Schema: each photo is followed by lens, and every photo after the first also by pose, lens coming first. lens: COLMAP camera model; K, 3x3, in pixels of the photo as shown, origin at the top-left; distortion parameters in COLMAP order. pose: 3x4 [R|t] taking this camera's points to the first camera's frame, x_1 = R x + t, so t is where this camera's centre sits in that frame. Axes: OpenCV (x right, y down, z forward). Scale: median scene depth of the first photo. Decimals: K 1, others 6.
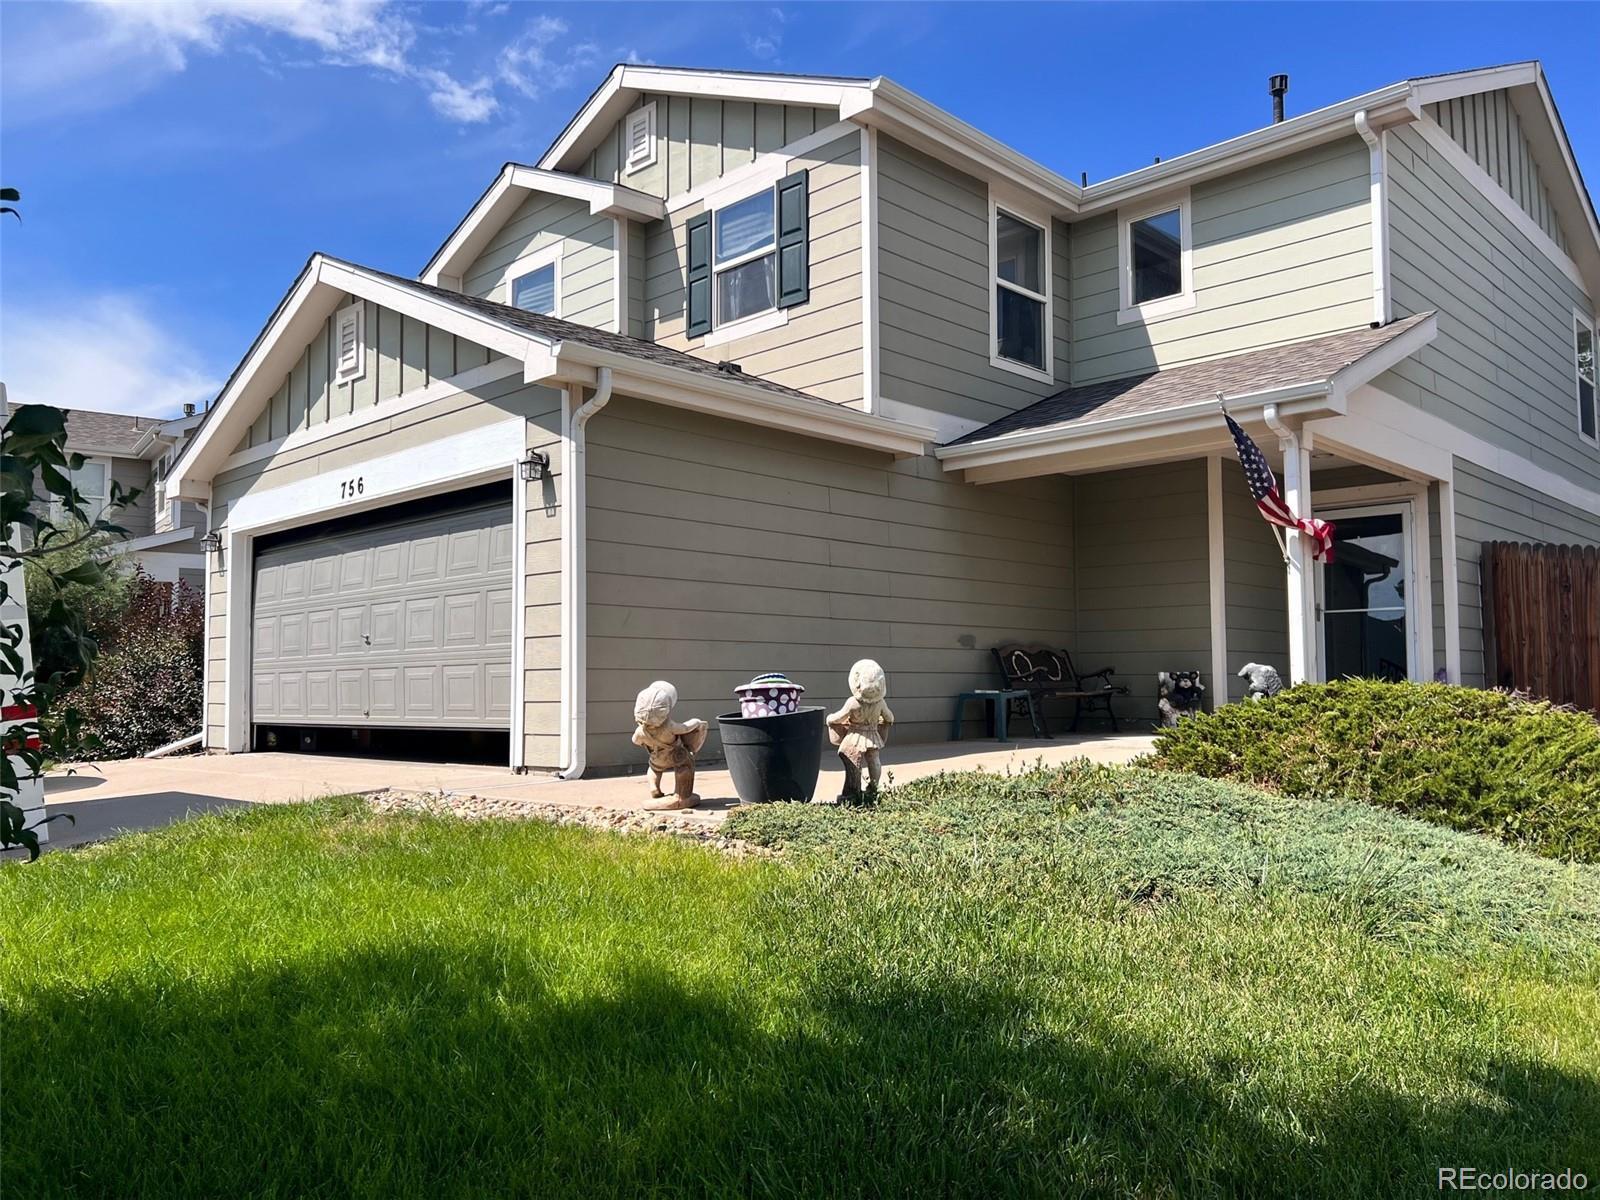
lens RADIAL K [[1203.3, 0, 800.0], [0, 1203.3, 600.0], [0, 0, 1]] dist [0.116241, -0.138045]
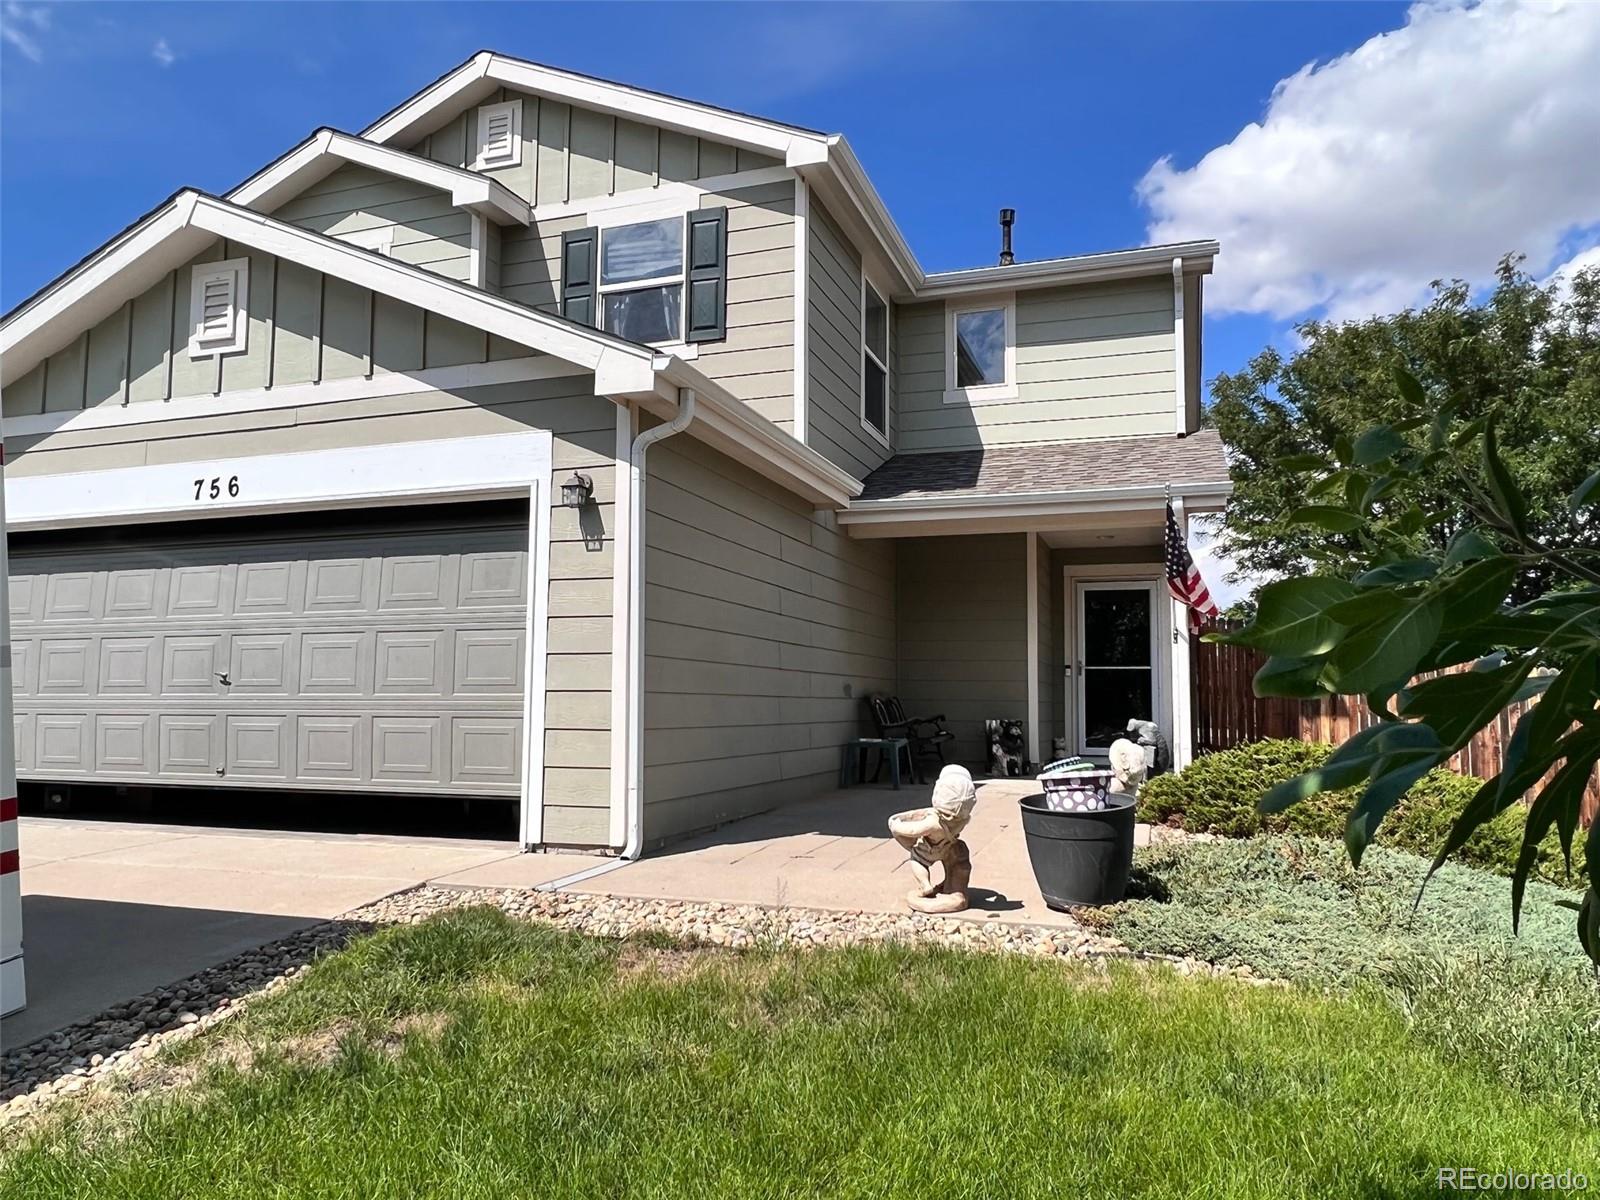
lens RADIAL K [[1089.2, 0, 802.0], [0, 1089.2, 609.8], [0, 0, 1]] dist [0.028807, -0.000024]
pose [[0.906641, 0.048879, 0.419061, -0.293160], [-0.043600, 0.998803, -0.022170, -0.012253], [-0.419643, 0.001829, 0.907687, 0.174069]]
